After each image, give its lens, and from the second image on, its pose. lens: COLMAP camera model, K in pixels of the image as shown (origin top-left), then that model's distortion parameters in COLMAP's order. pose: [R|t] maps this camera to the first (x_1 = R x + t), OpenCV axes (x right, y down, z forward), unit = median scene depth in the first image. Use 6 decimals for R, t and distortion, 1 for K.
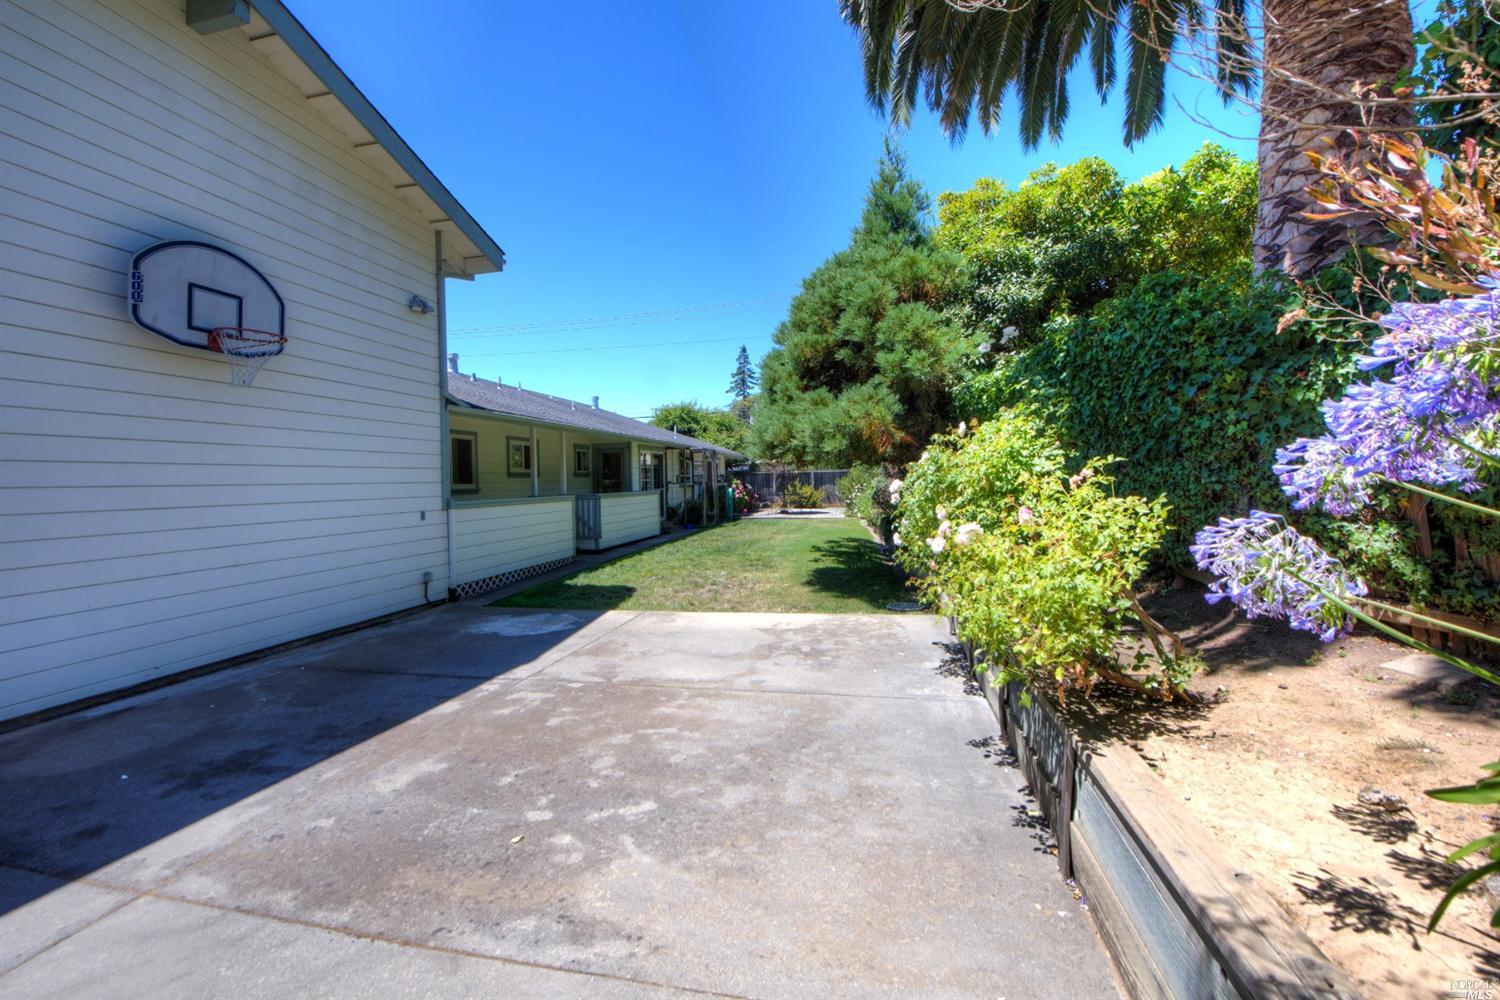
lens RADIAL K [[596.2, 0, 747.6], [0, 596.2, 491.8], [0, 0, 1]] dist [-0.019195, -0.000295]
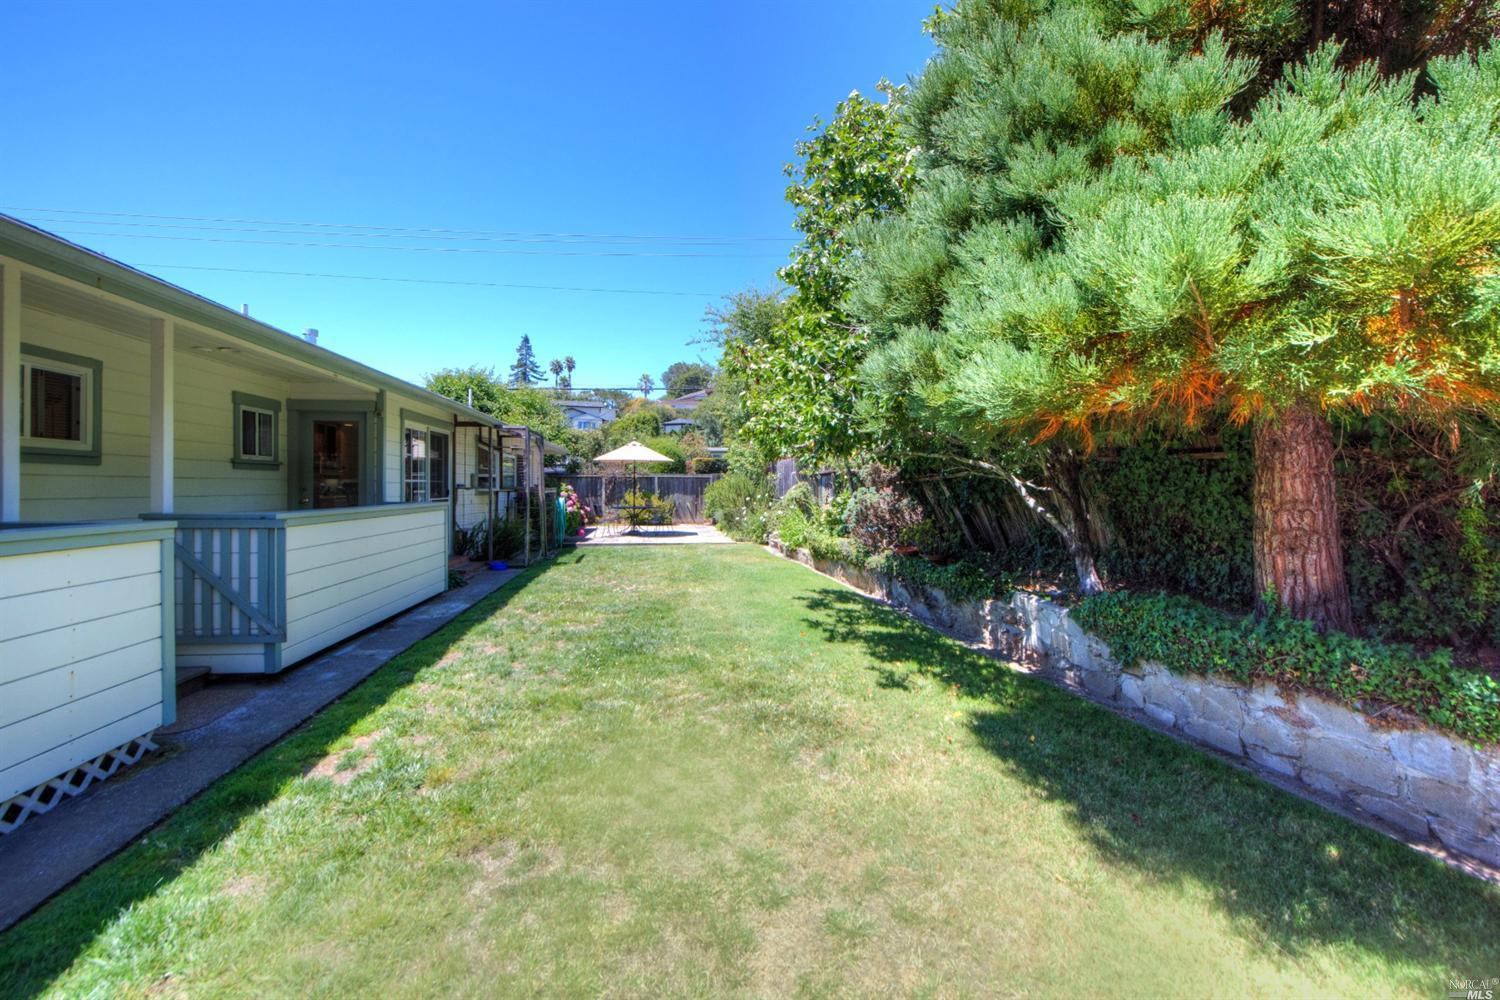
lens RADIAL K [[596.2, 0, 757.7], [0, 596.2, 496.1], [0, 0, 1]] dist [-0.019195, -0.000295]
pose [[0.928623, 0.015737, 0.370690, -0.077533], [-0.012712, 0.999863, -0.010602, -0.003930], [-0.370806, 0.005133, 0.928696, 0.382468]]
